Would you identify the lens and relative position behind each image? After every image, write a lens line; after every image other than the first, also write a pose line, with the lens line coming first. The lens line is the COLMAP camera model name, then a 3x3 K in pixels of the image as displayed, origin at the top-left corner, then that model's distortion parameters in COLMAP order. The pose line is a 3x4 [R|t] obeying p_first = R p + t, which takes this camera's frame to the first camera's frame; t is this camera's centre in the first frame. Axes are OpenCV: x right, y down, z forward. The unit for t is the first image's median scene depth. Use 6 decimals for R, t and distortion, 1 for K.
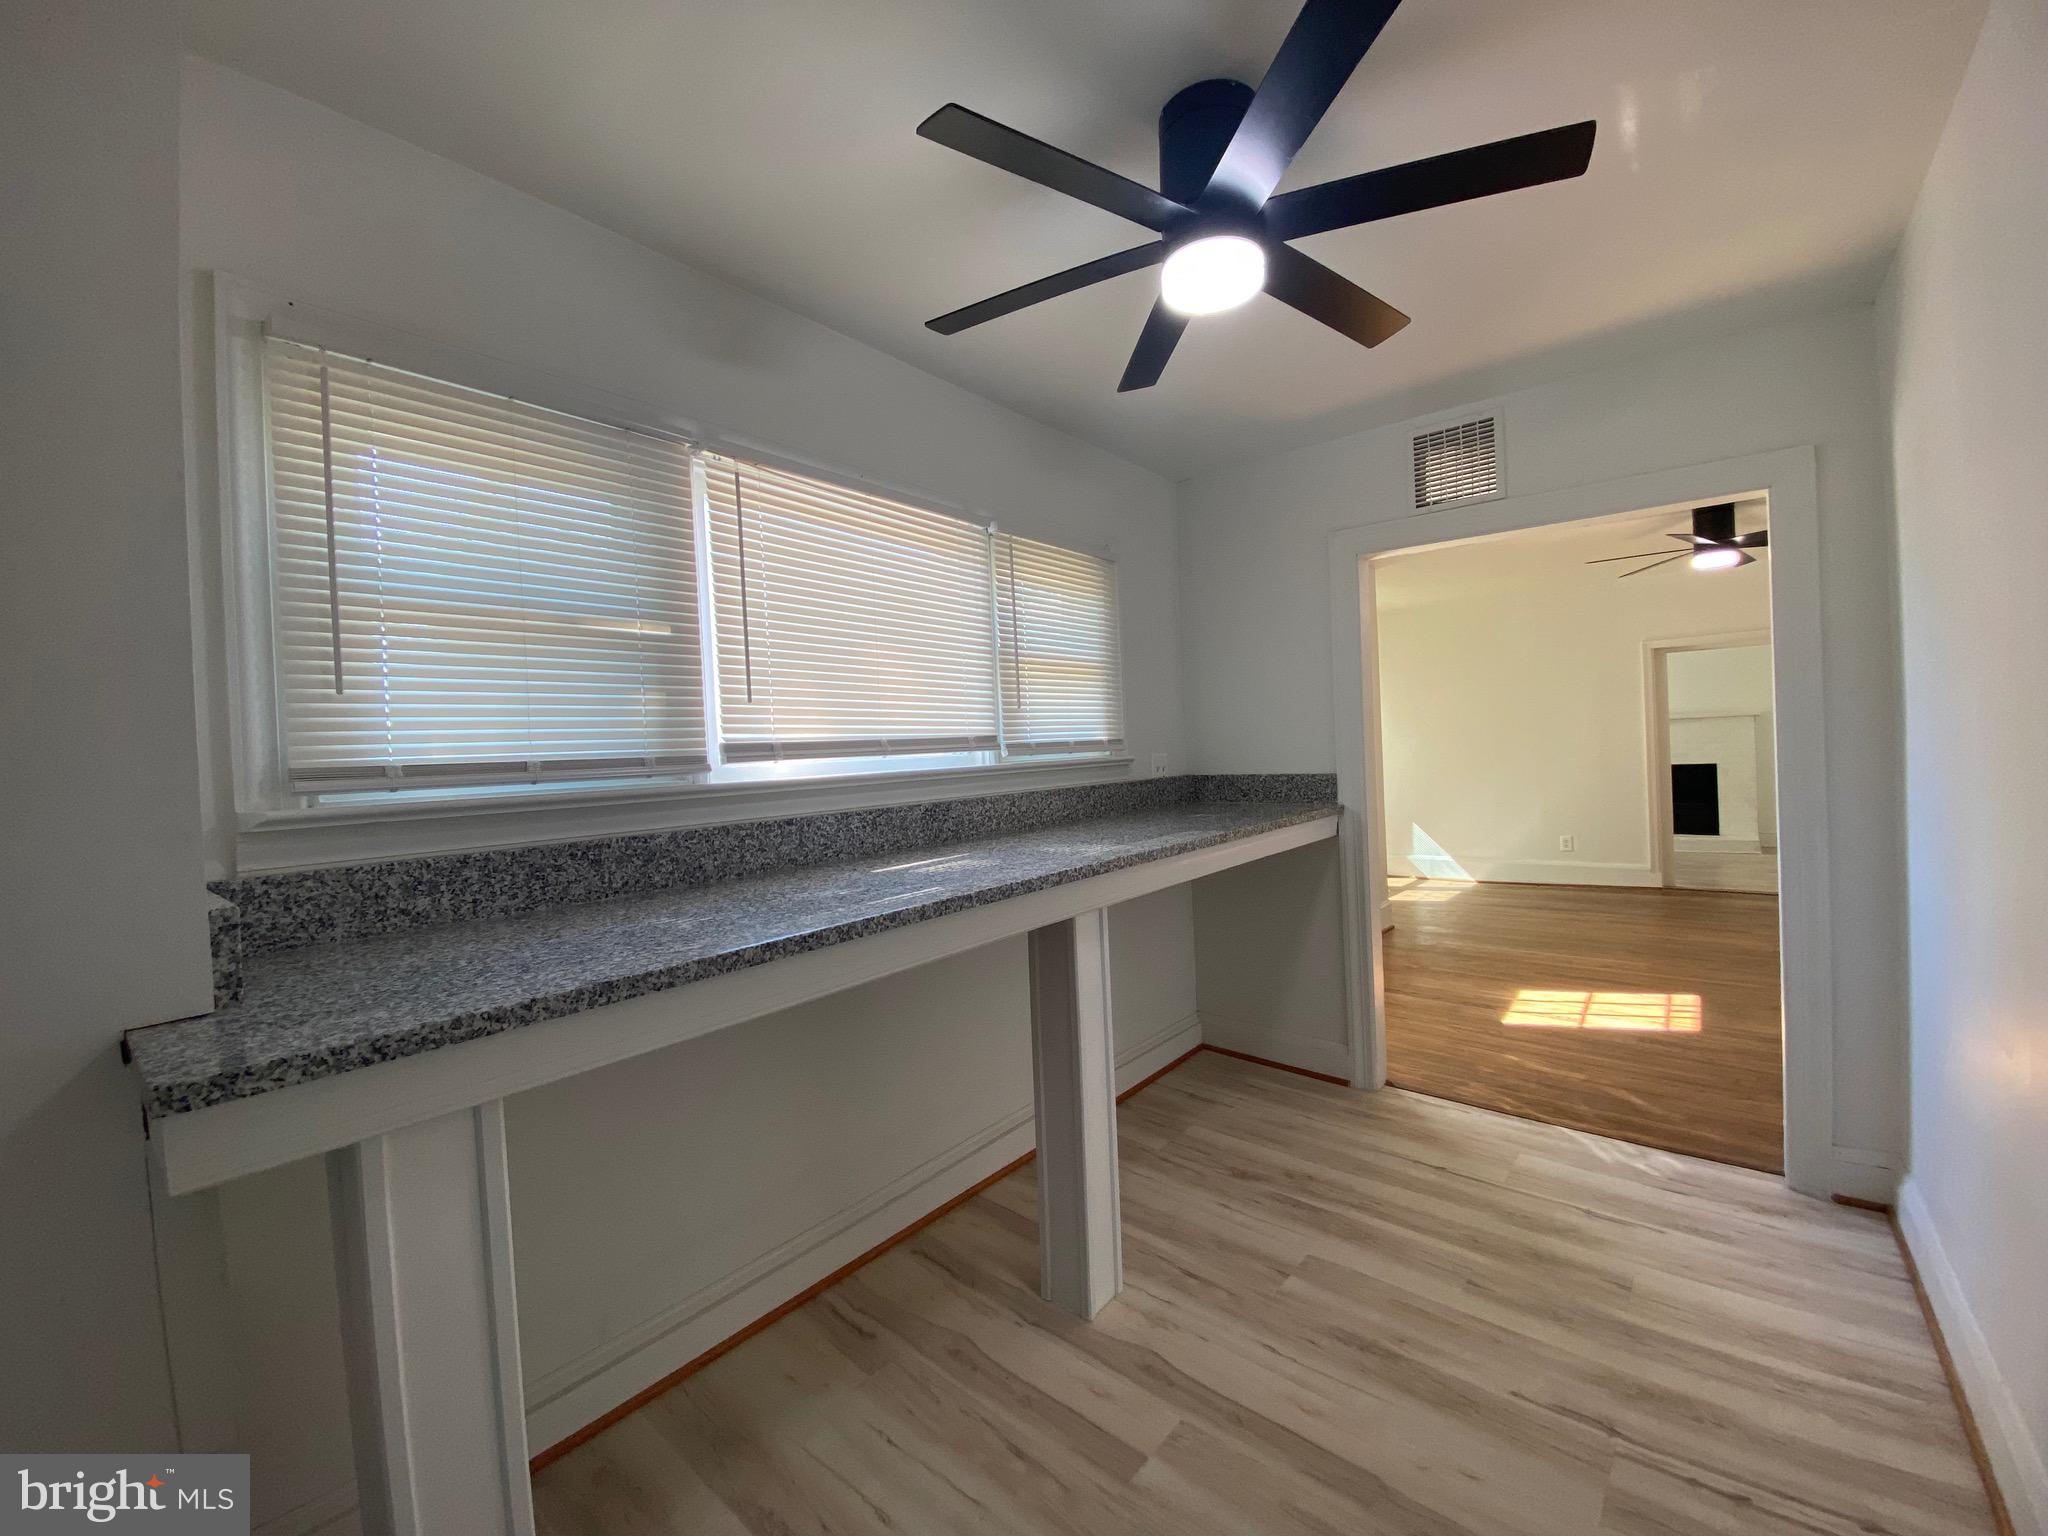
lens RADIAL K [[821.0, 0, 1024.0], [0, 821.0, 768.0], [0, 0, 1]] dist [0.001027, 0.000130]
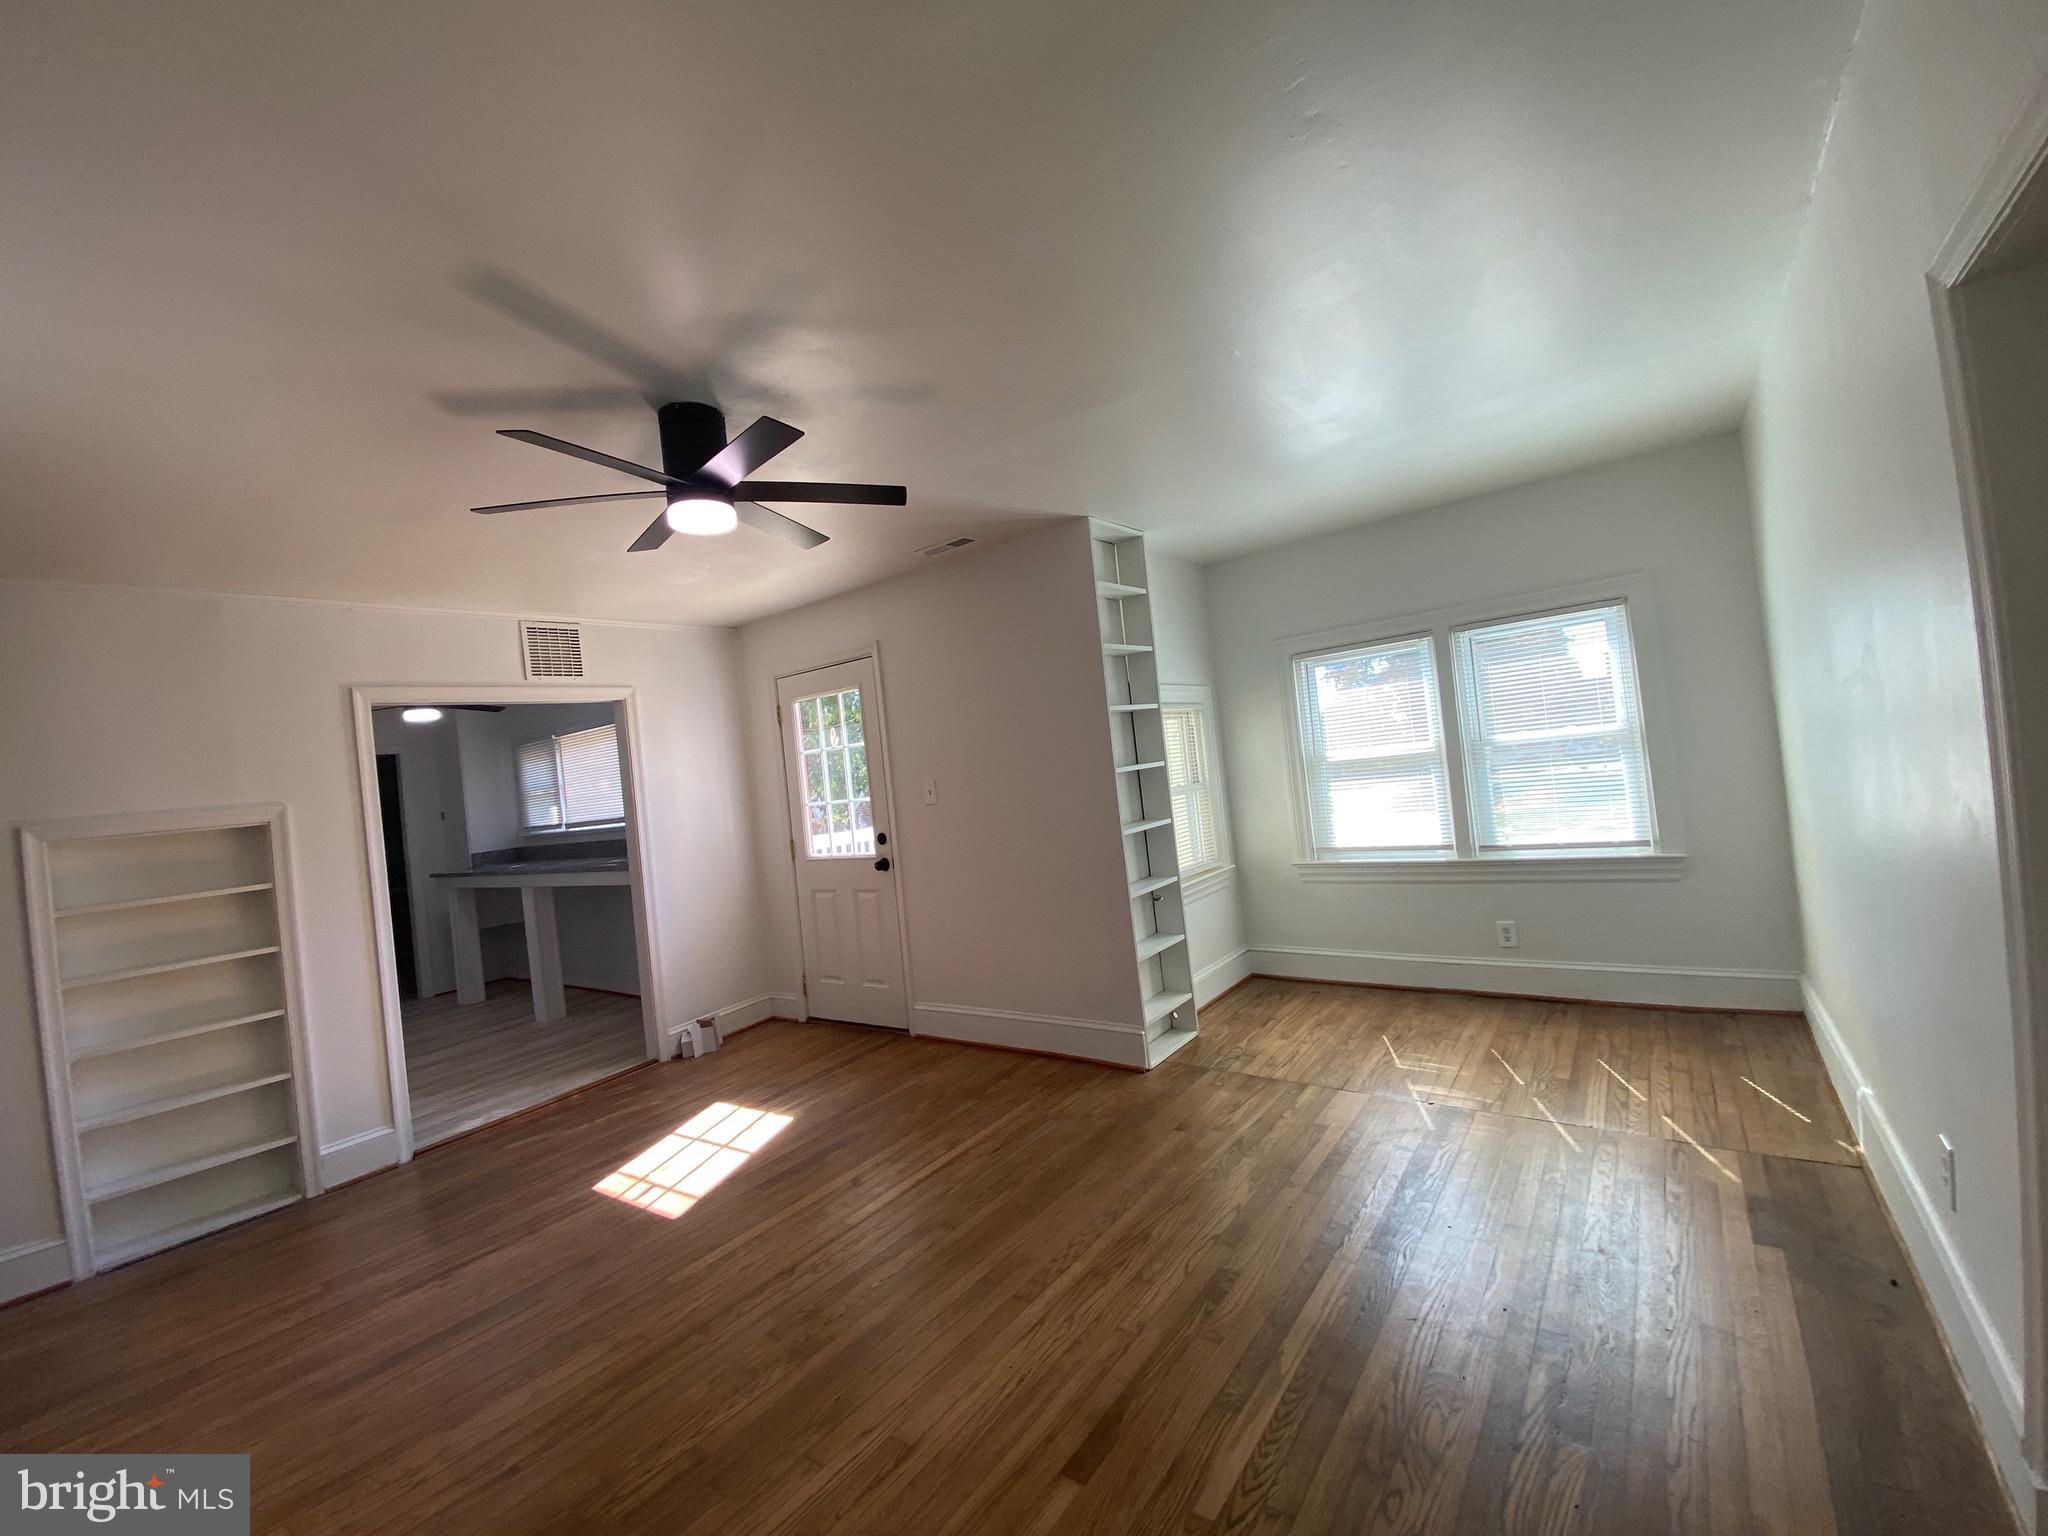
lens RADIAL K [[821.0, 0, 1024.0], [0, 821.0, 768.0], [0, 0, 1]] dist [0.001027, 0.000130]
pose [[0.054760, 0.035095, -0.997883, 1.562191], [0.082205, 0.995831, 0.039534, -0.088018], [0.995110, -0.084196, 0.051646, 1.347868]]
